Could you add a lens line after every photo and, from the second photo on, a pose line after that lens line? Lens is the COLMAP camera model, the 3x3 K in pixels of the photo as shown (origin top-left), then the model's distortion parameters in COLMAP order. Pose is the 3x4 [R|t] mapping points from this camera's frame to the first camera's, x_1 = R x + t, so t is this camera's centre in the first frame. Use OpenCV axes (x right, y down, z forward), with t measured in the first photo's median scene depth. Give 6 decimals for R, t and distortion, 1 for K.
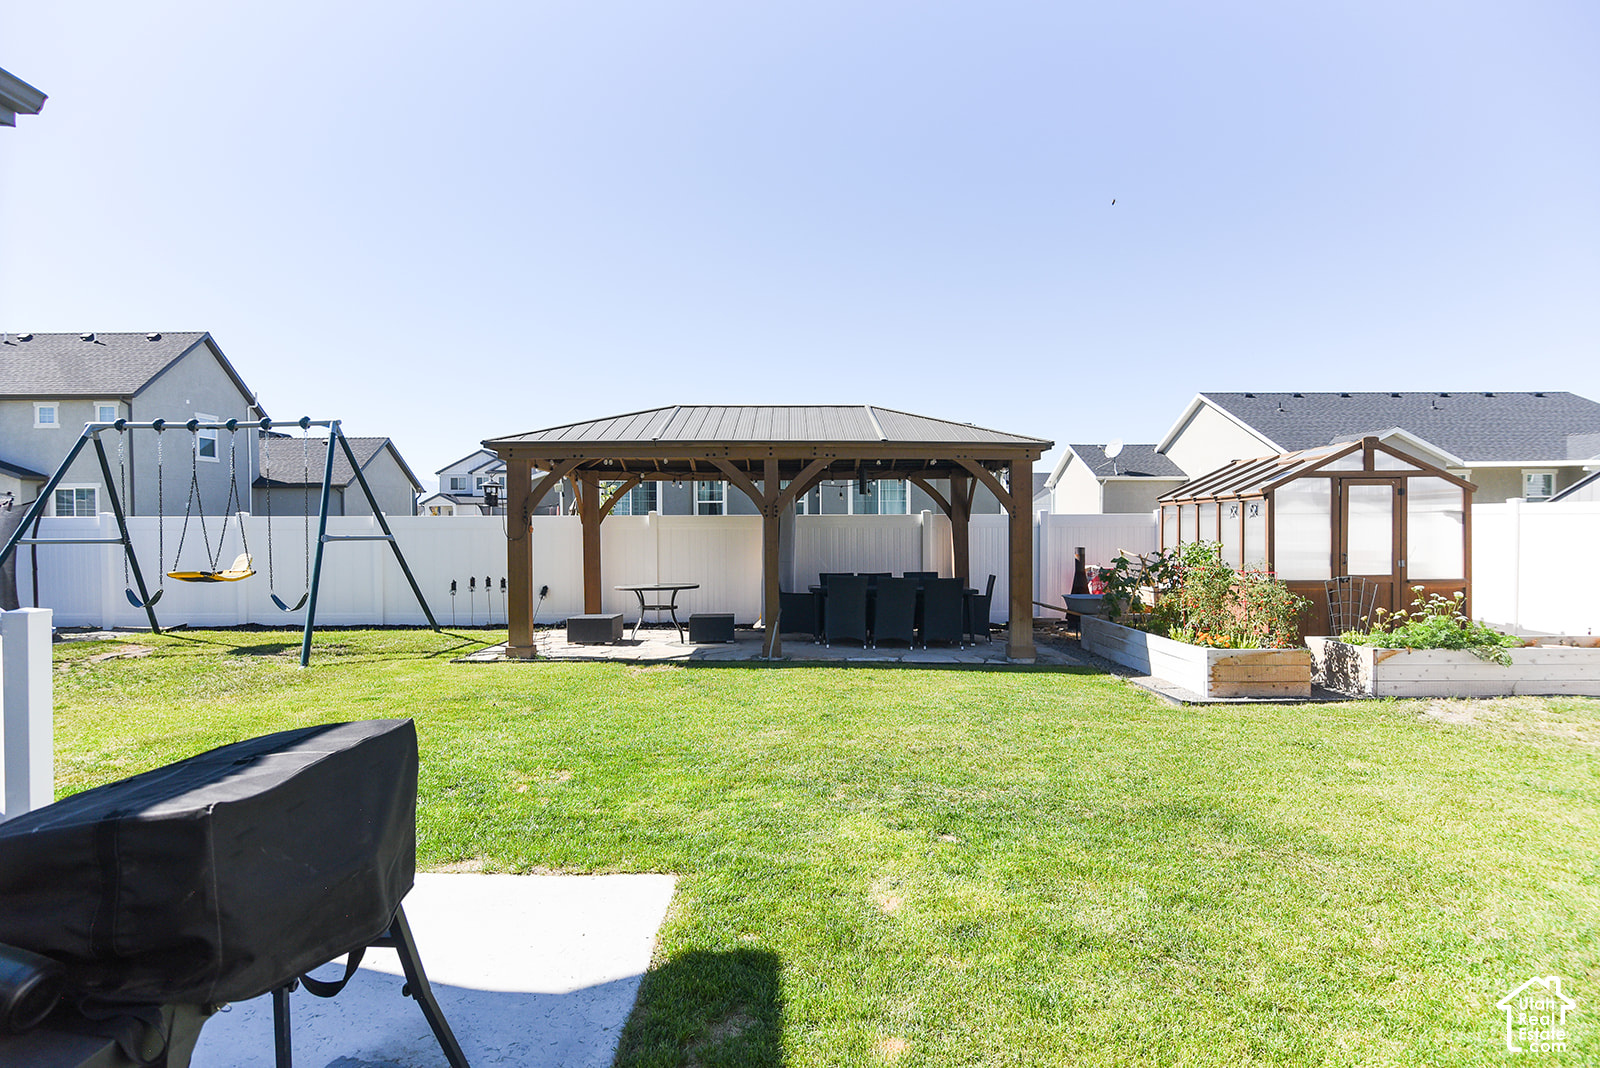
lens RADIAL K [[781.2, 0, 796.2], [0, 781.2, 531.0], [0, 0, 1]] dist [-0.003373, -0.000300]
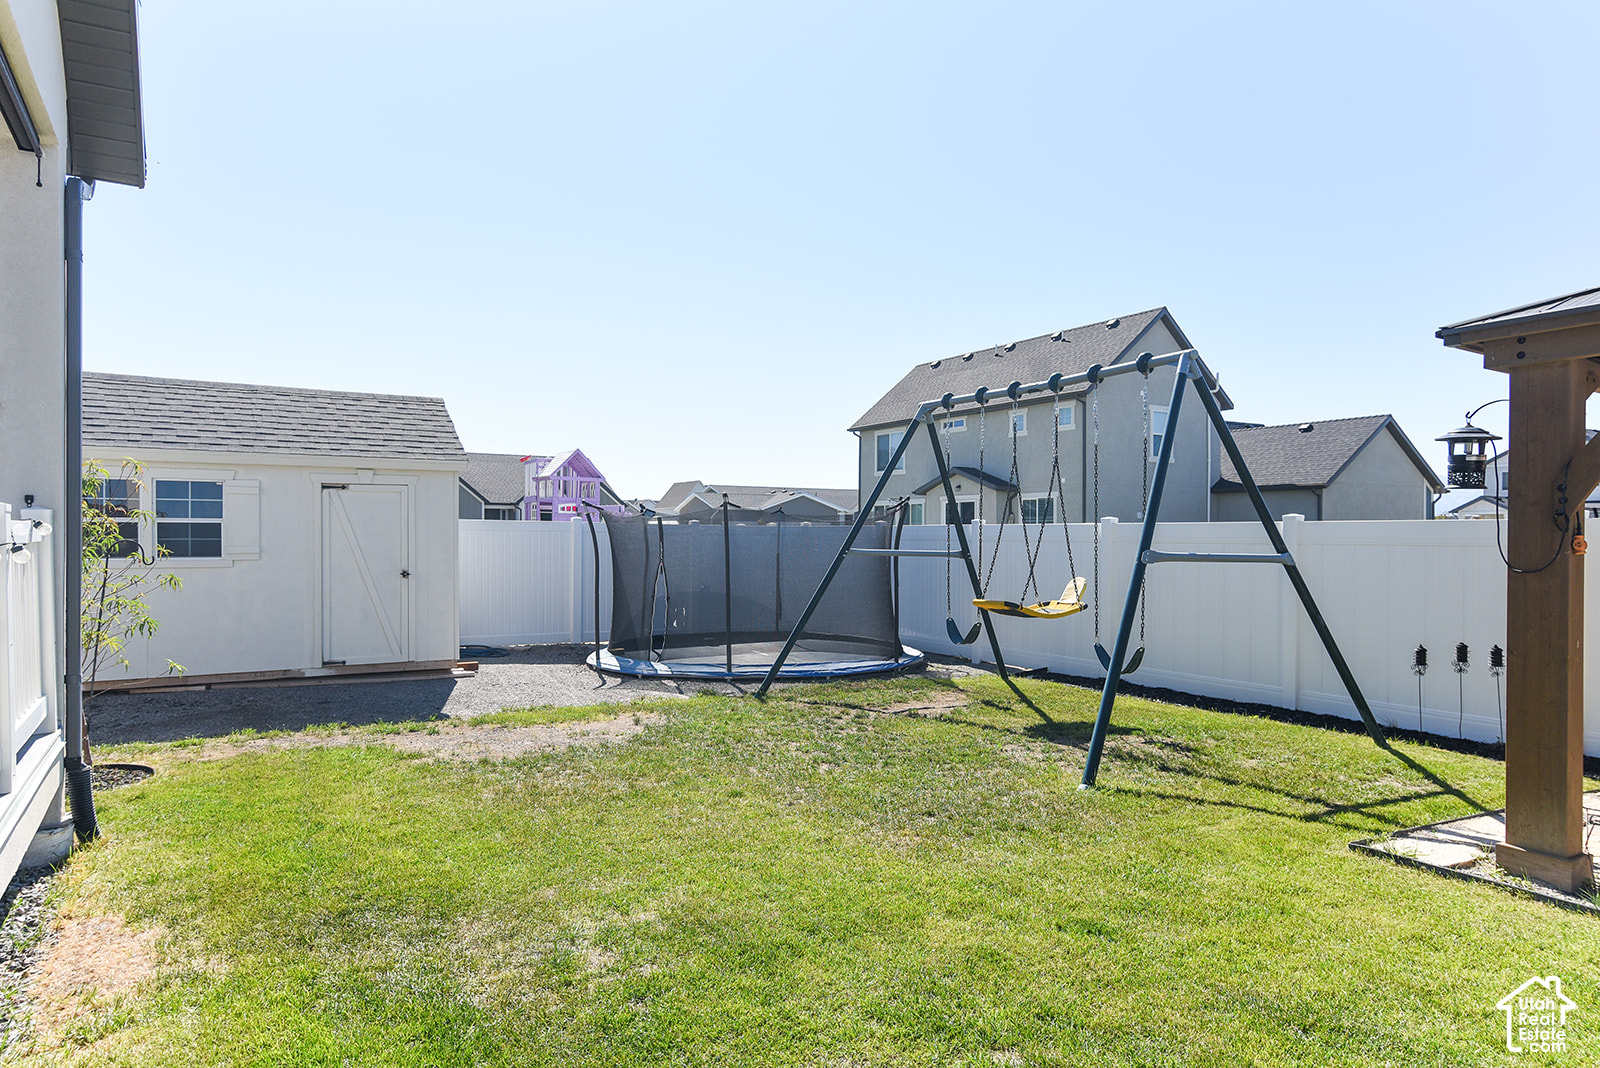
lens RADIAL K [[1007.3, 0, 794.0], [0, 1007.3, 541.4], [0, 0, 1]] dist [0.000679, 0.000222]
pose [[0.511295, 0.009307, -0.859355, -0.095048], [-0.016738, 0.999860, 0.000870, 0.001864], [0.859242, 0.013939, 0.511379, 0.348316]]
